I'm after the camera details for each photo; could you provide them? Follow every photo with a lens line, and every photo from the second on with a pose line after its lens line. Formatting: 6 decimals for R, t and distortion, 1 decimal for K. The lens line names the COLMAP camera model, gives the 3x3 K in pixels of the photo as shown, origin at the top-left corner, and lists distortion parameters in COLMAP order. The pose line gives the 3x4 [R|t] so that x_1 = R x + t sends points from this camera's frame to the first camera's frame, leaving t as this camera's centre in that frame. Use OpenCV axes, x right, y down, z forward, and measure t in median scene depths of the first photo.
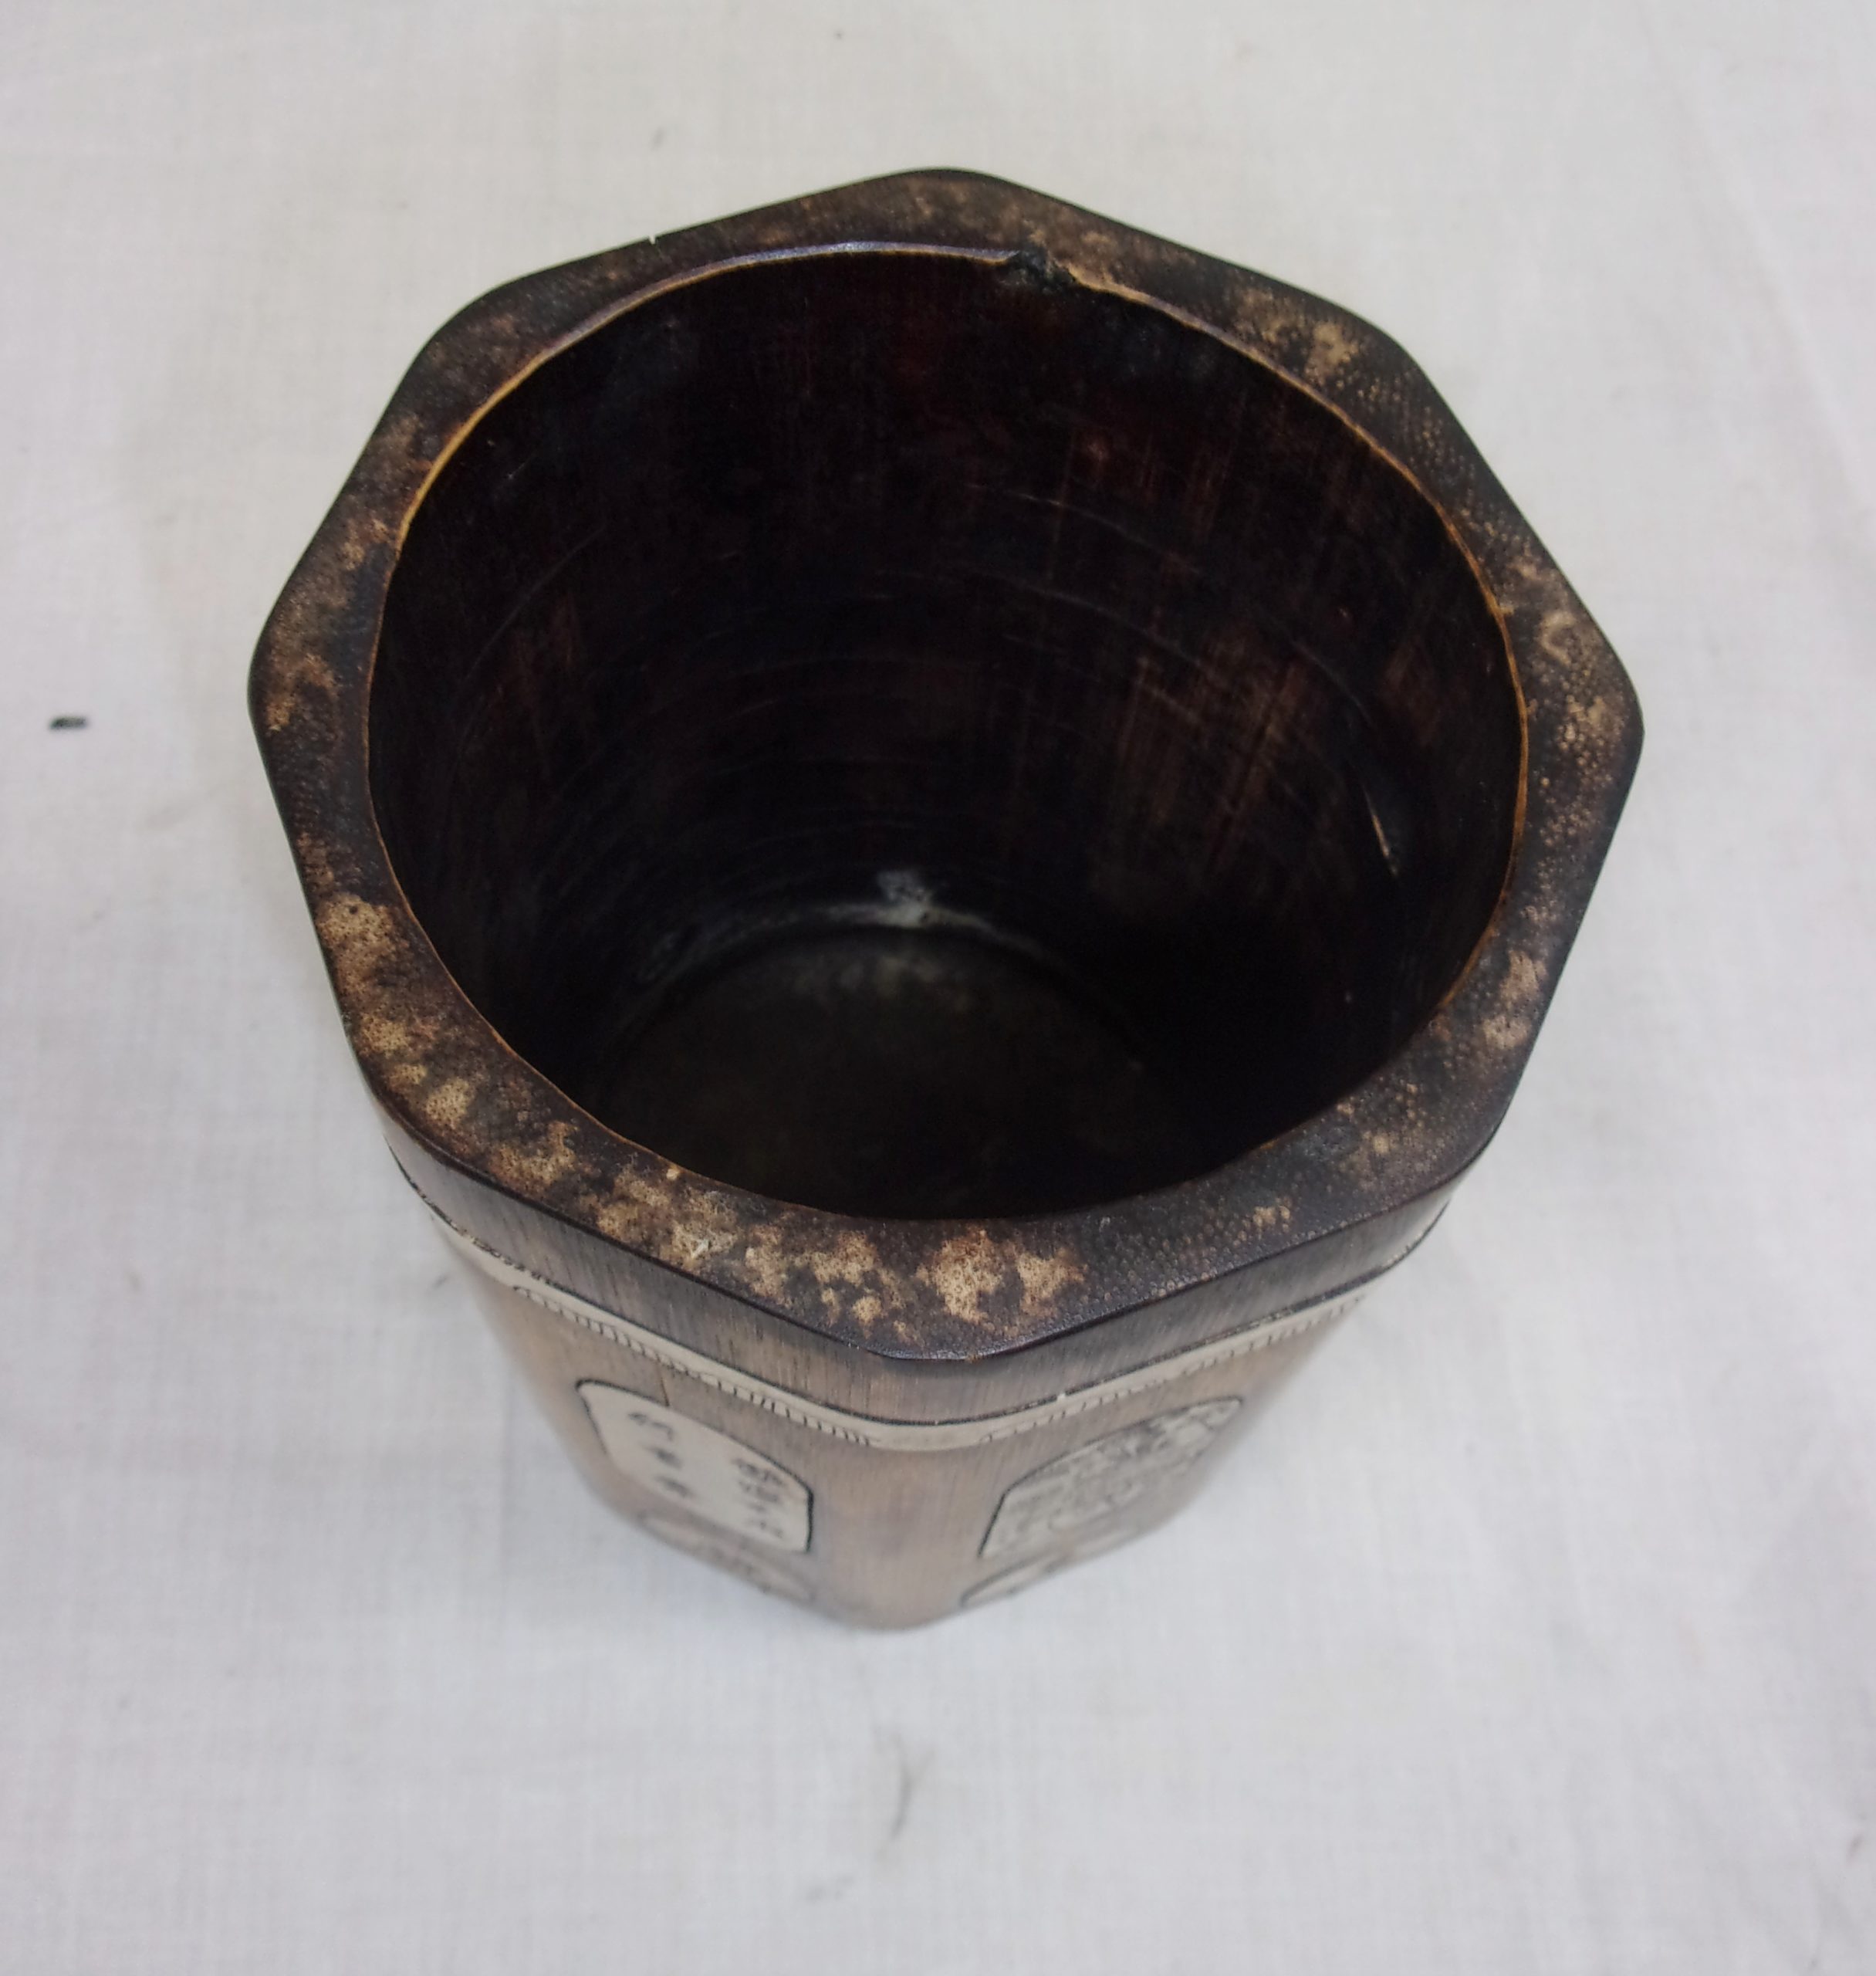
lens RADIAL K [[1896.4, 0, 927.1], [0, 1896.4, 1030.5], [0, 0, 1]] dist [-0.006233, -0.027630]
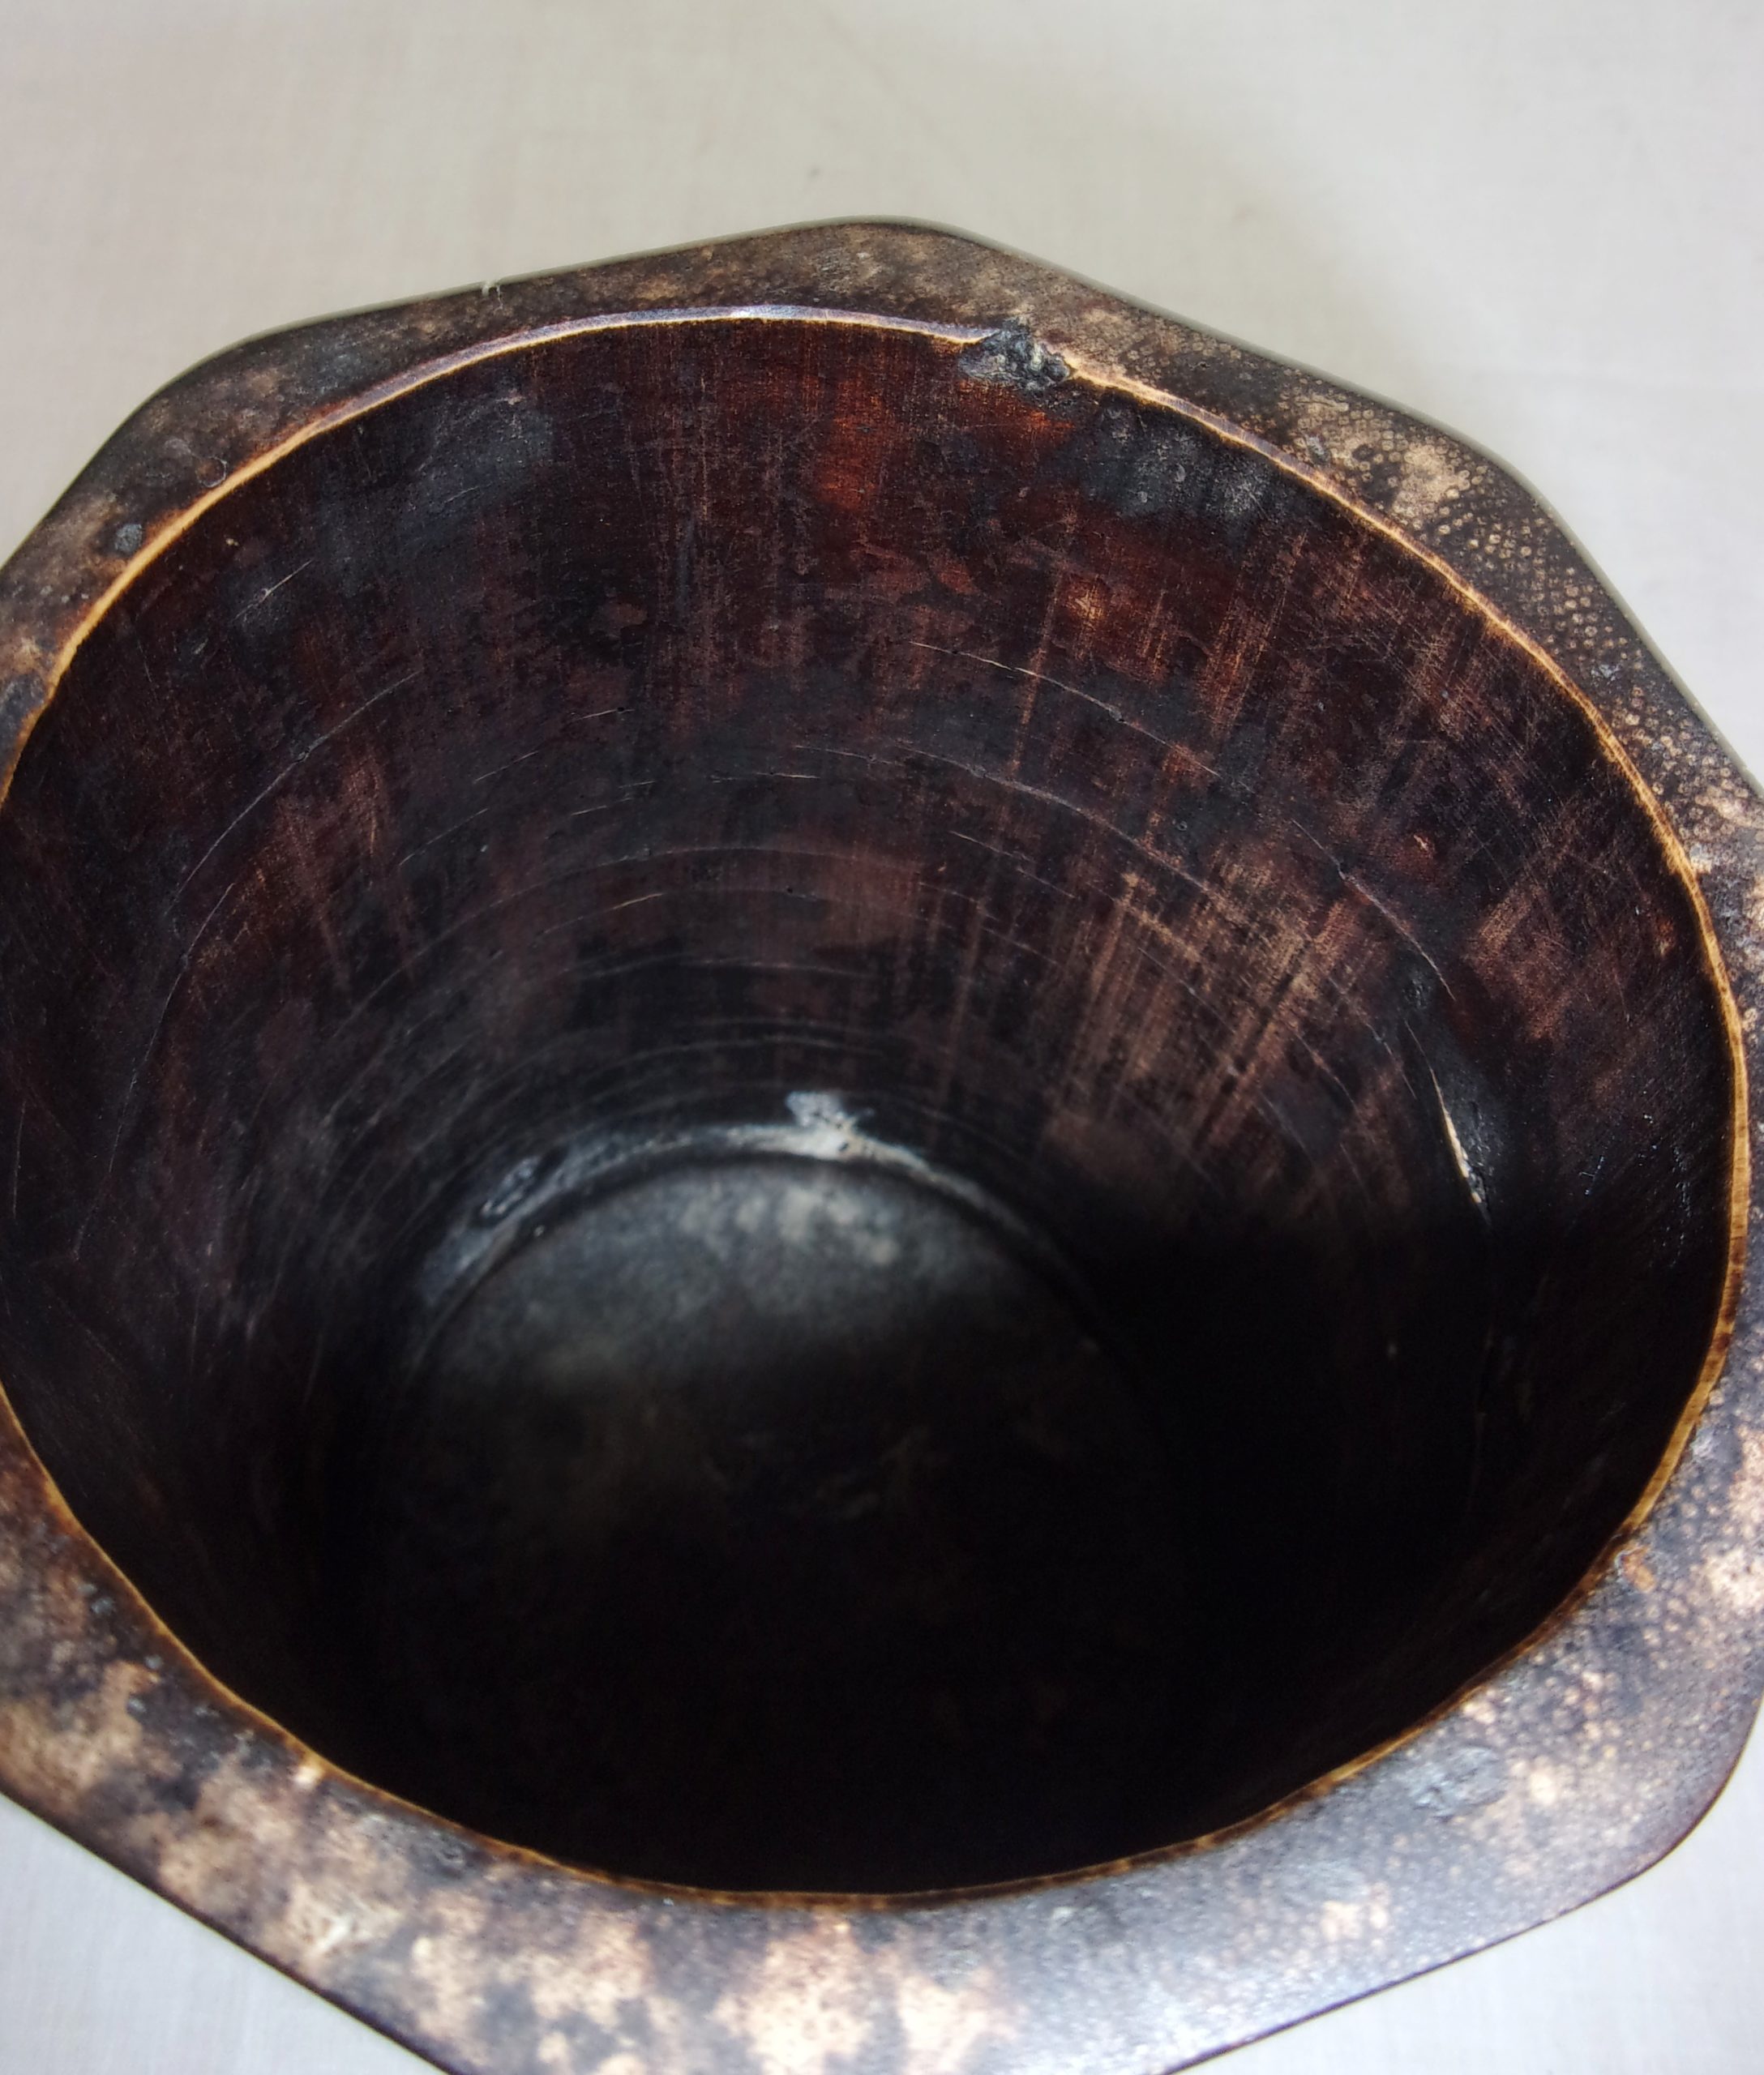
lens RADIAL K [[2098.6, 0, 852.5], [0, 2098.6, 982.2], [0, 0, 1]] dist [0.011197, -0.099927]
pose [[0.998315, 0.057611, -0.006961, 0.015639], [-0.058030, 0.991110, -0.119723, -0.073646], [0.000002, 0.119925, 0.992783, 0.264457]]
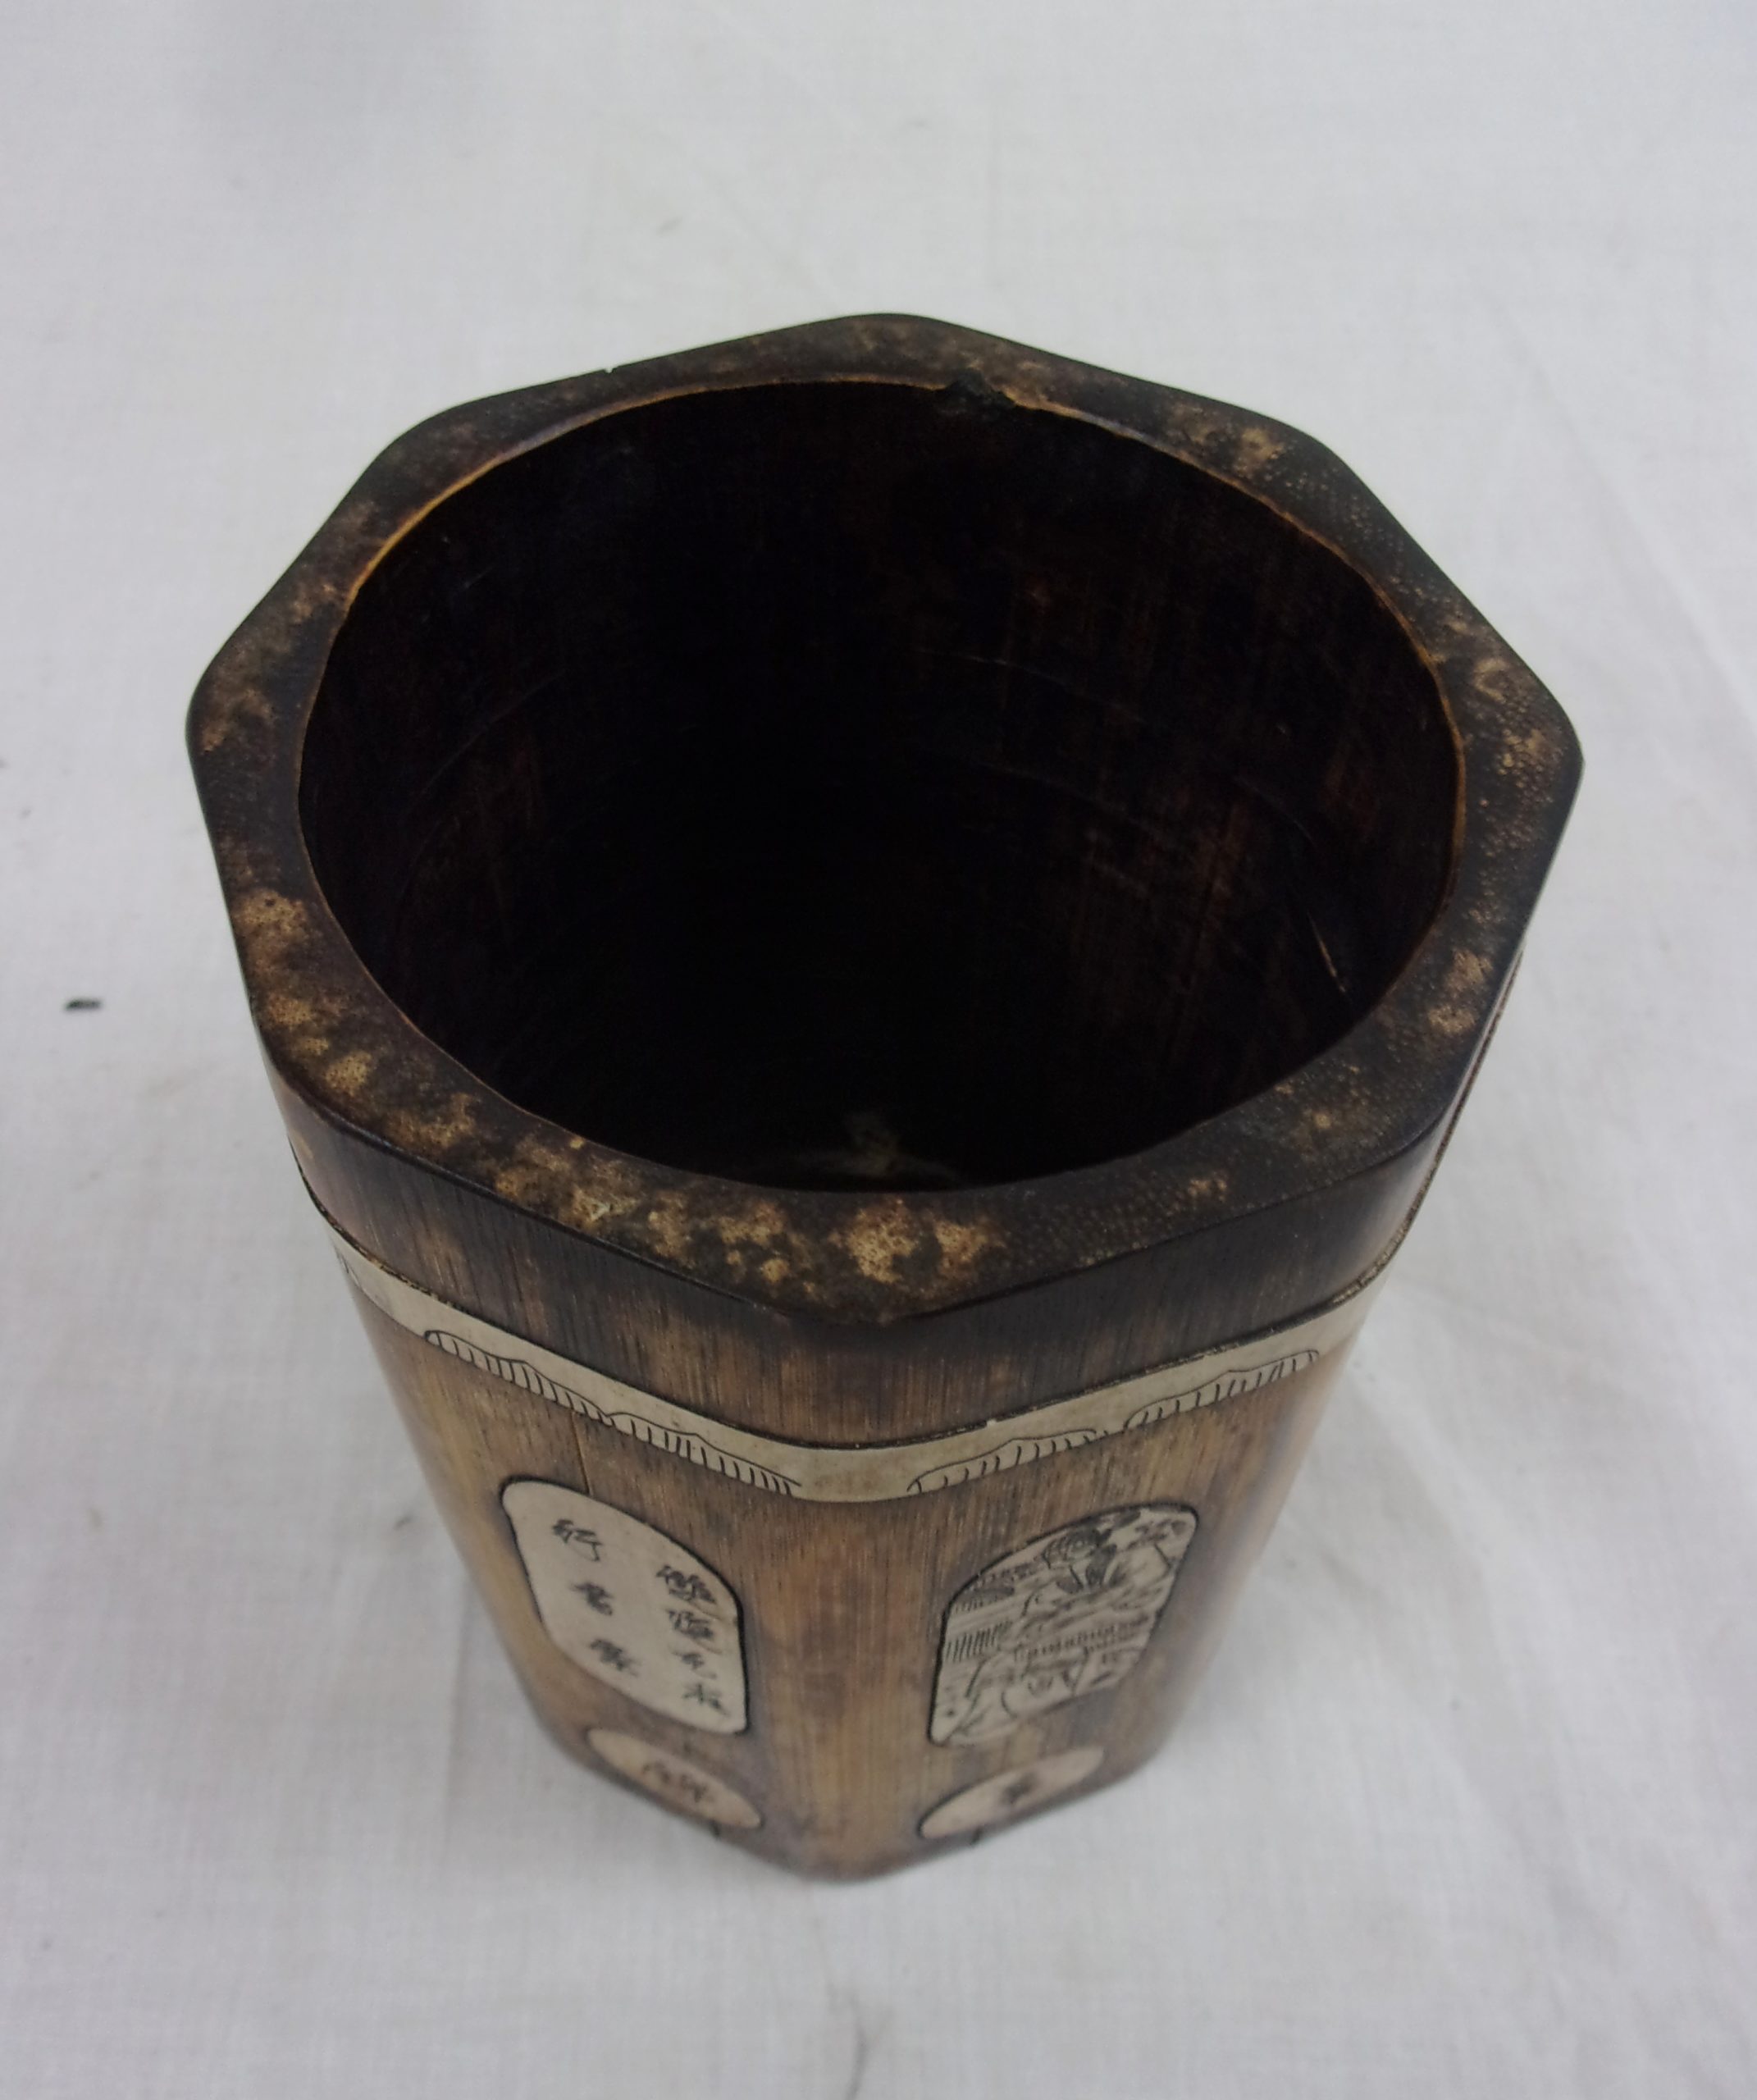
lens RADIAL K [[1833.9, 0, 847.5], [0, 1833.9, 1058.8], [0, 0, 1]] dist [-0.000180, -0.013361]
pose [[0.999448, 0.002276, -0.033129, 0.025239], [-0.007518, 0.987252, -0.158990, 0.137953], [0.032345, 0.159151, 0.986724, 0.064879]]
